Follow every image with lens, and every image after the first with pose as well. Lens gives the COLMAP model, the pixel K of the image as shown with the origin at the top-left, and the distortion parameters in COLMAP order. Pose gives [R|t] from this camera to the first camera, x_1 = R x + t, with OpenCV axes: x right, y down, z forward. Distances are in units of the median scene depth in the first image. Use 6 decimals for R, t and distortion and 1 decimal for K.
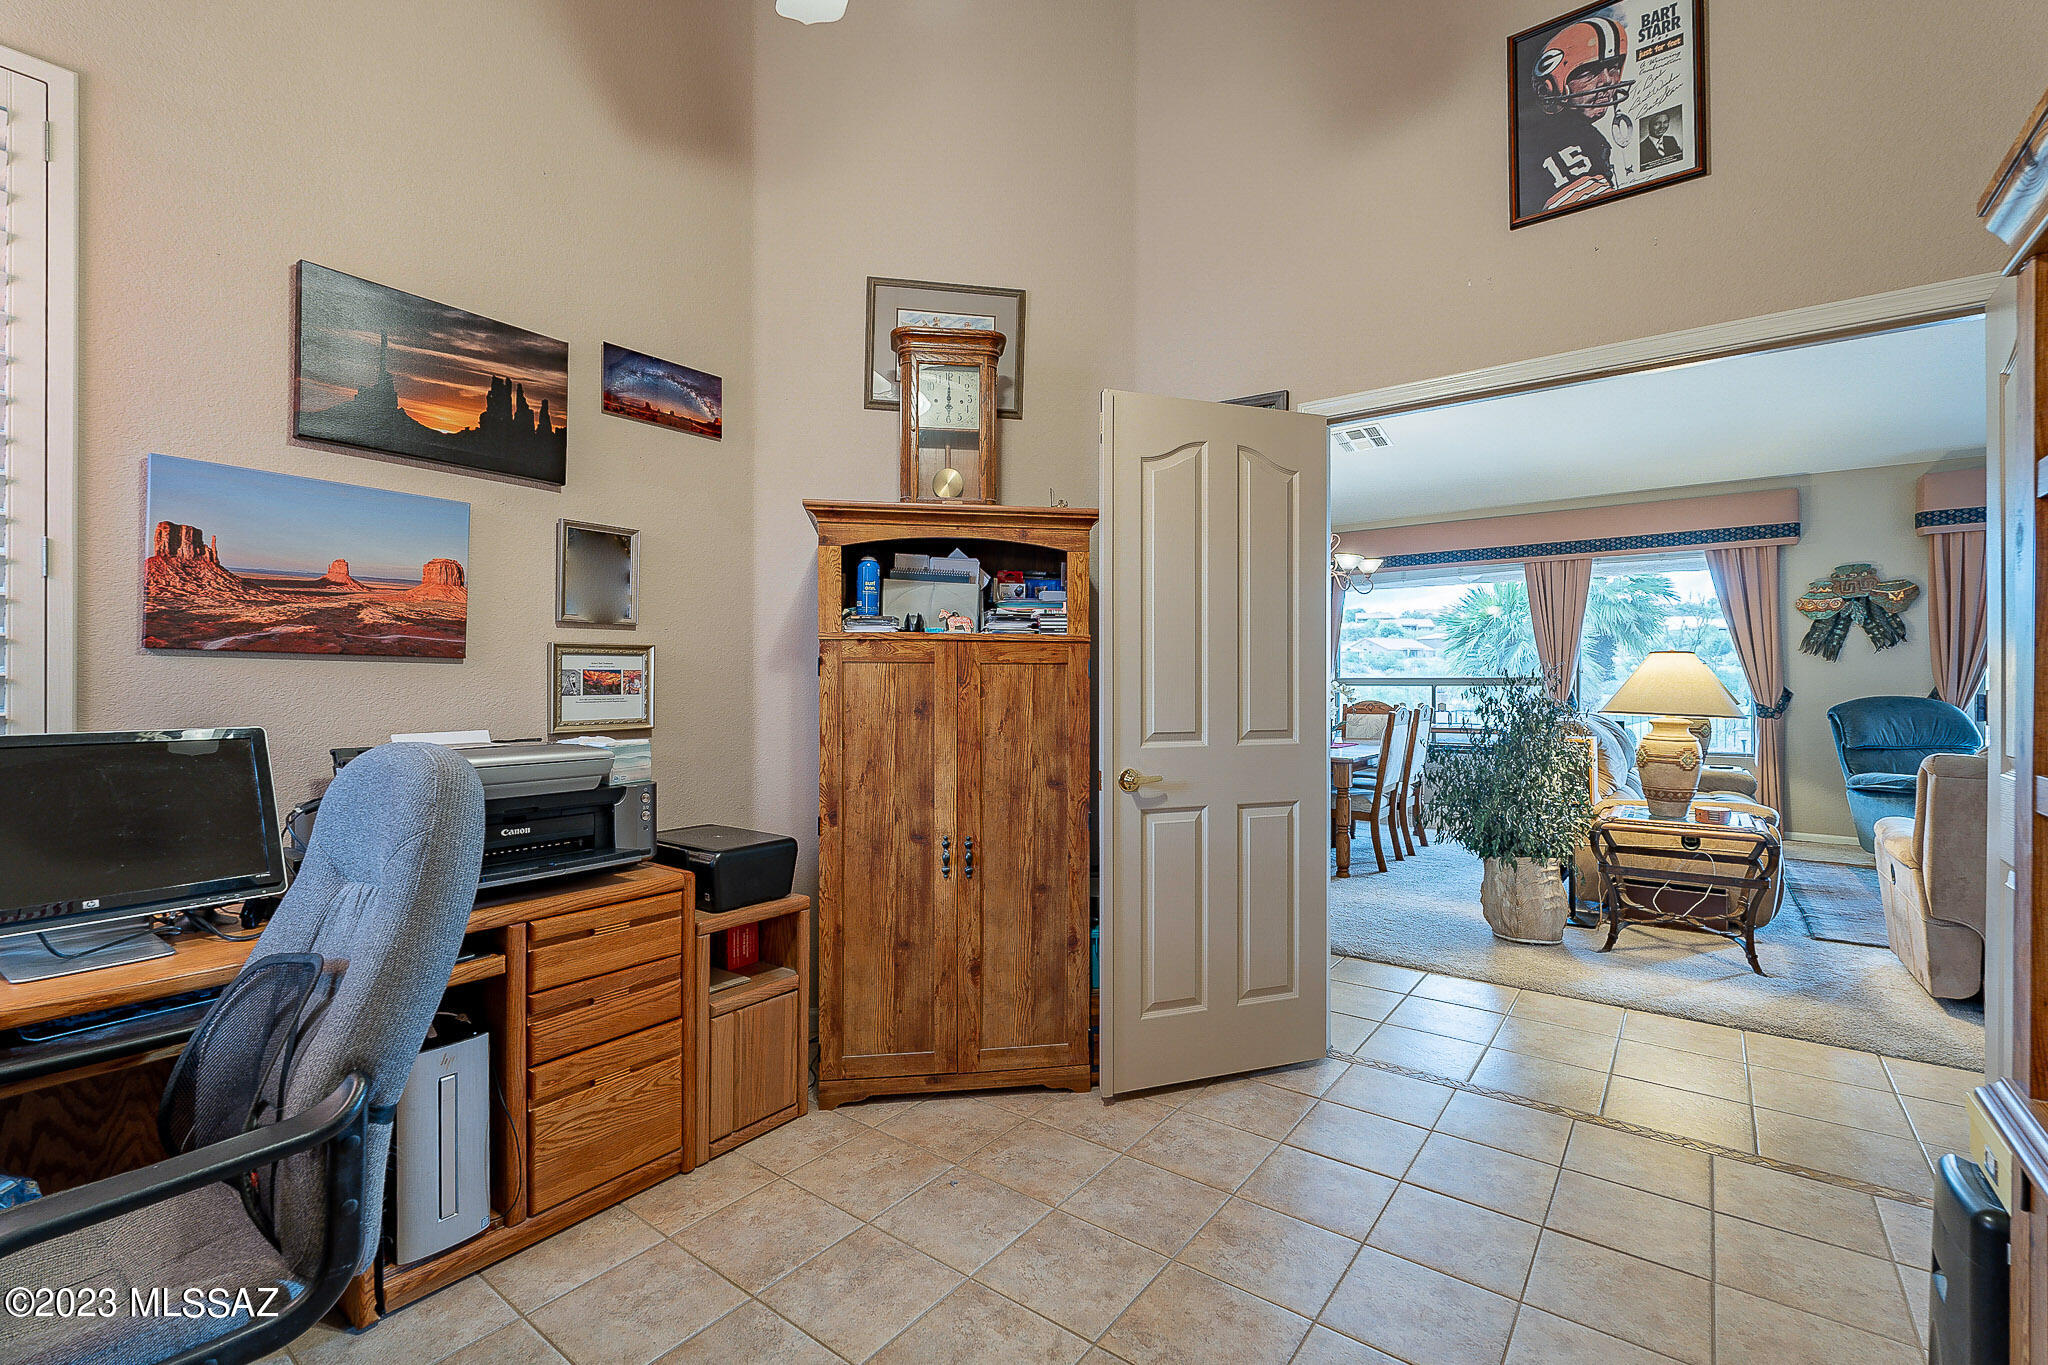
lens RADIAL K [[899.3, 0, 1033.2], [0, 899.3, 675.3], [0, 0, 1]] dist [-0.004614, 0.000859]
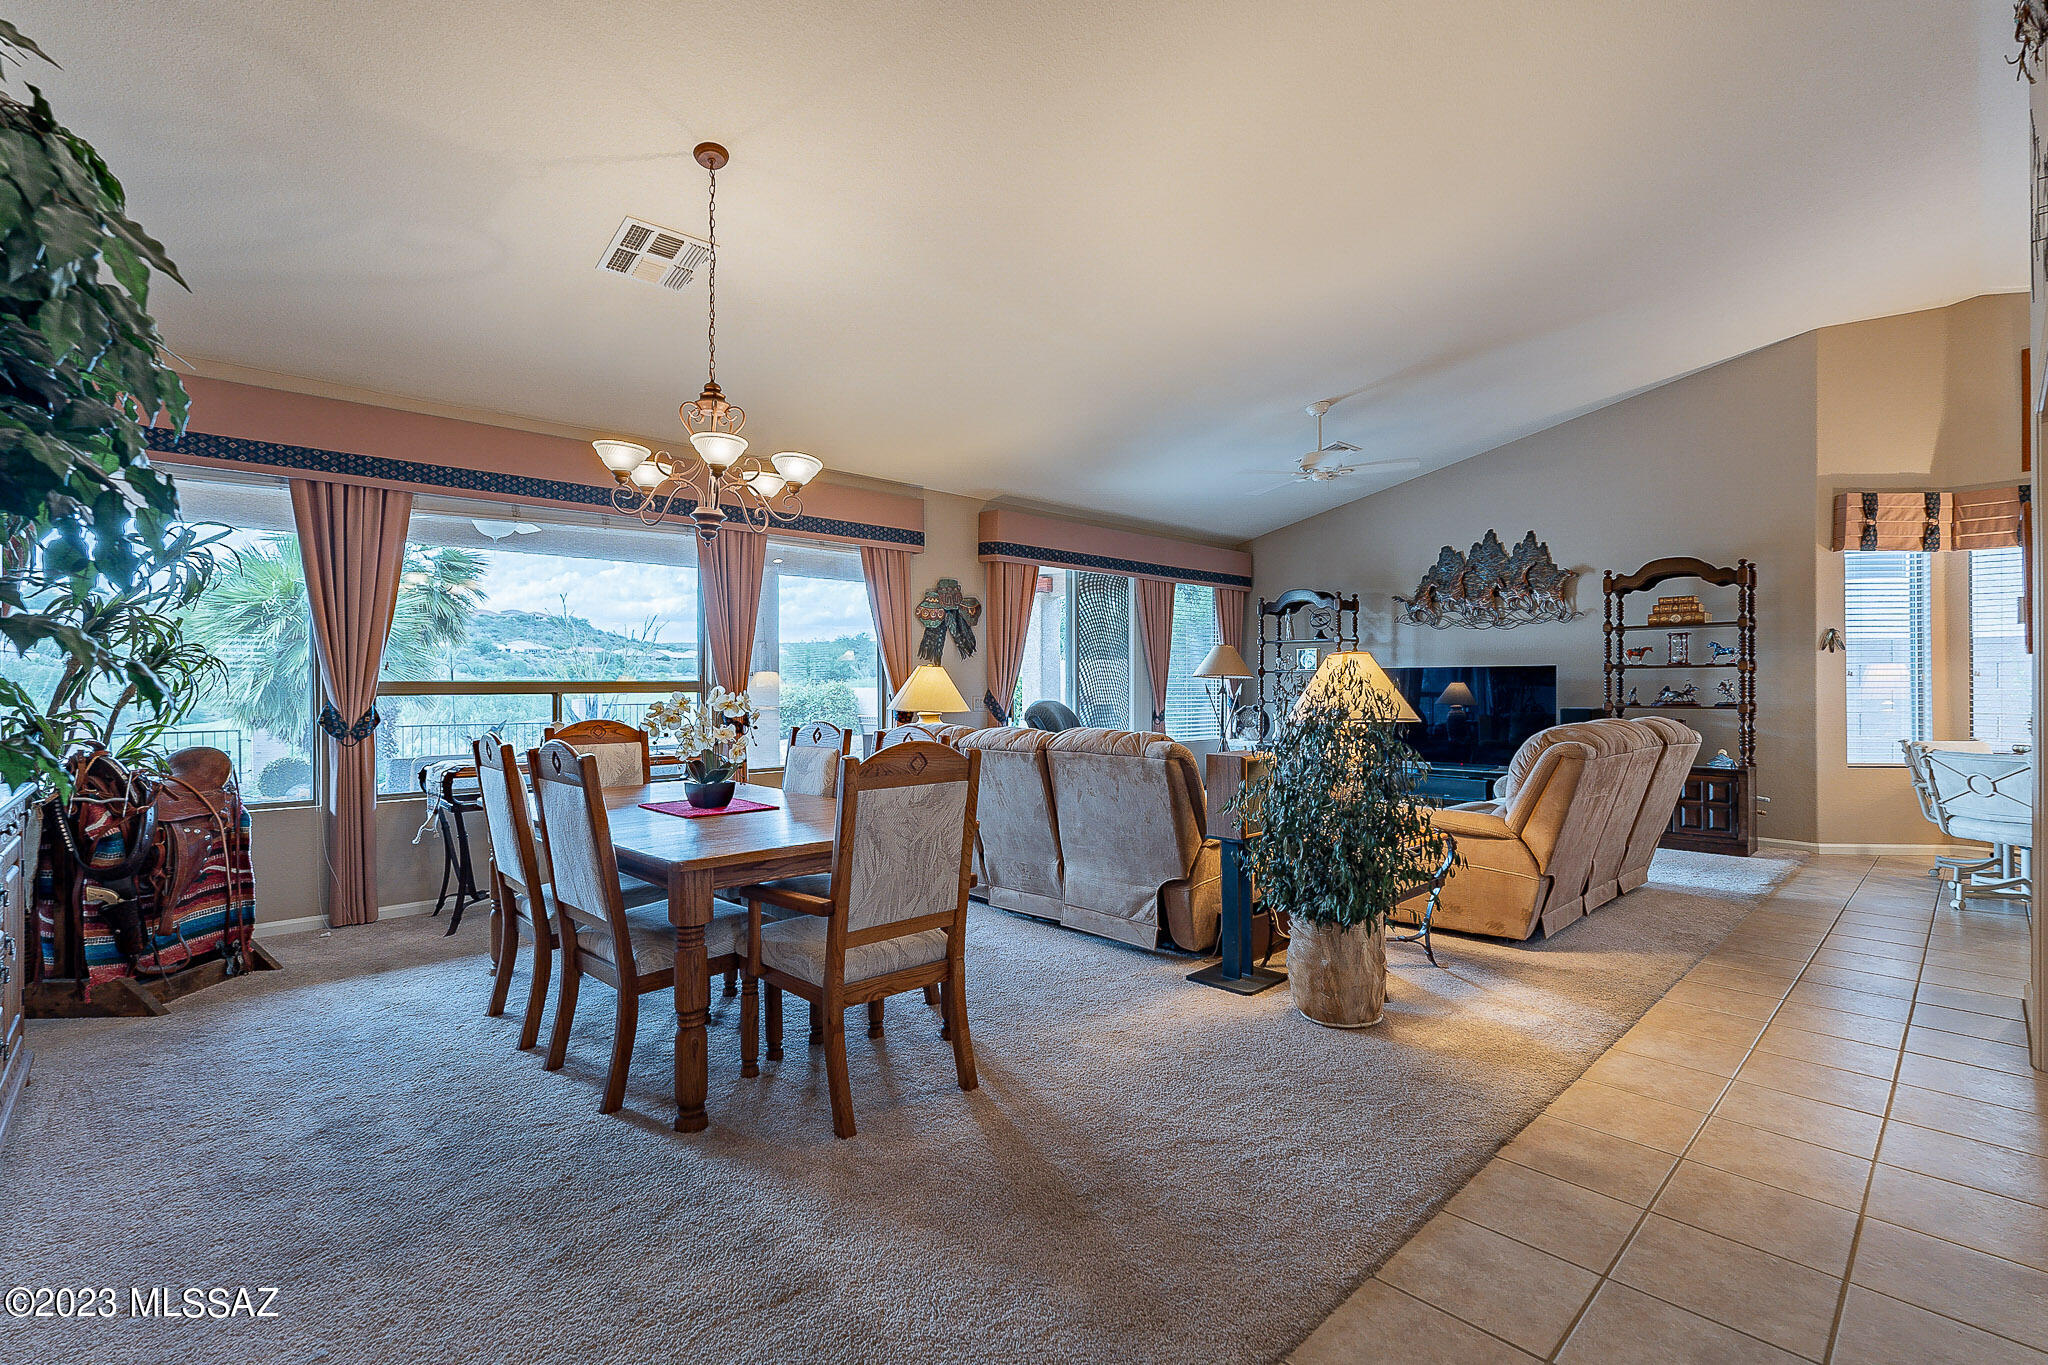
lens RADIAL K [[899.3, 0, 1026.5], [0, 899.3, 684.6], [0, 0, 1]] dist [-0.004614, 0.000859]
pose [[0.155854, 0.003964, 0.987772, -0.154508], [-0.003840, 0.999987, -0.003407, 0.008391], [-0.987773, -0.003263, 0.155867, 0.724771]]
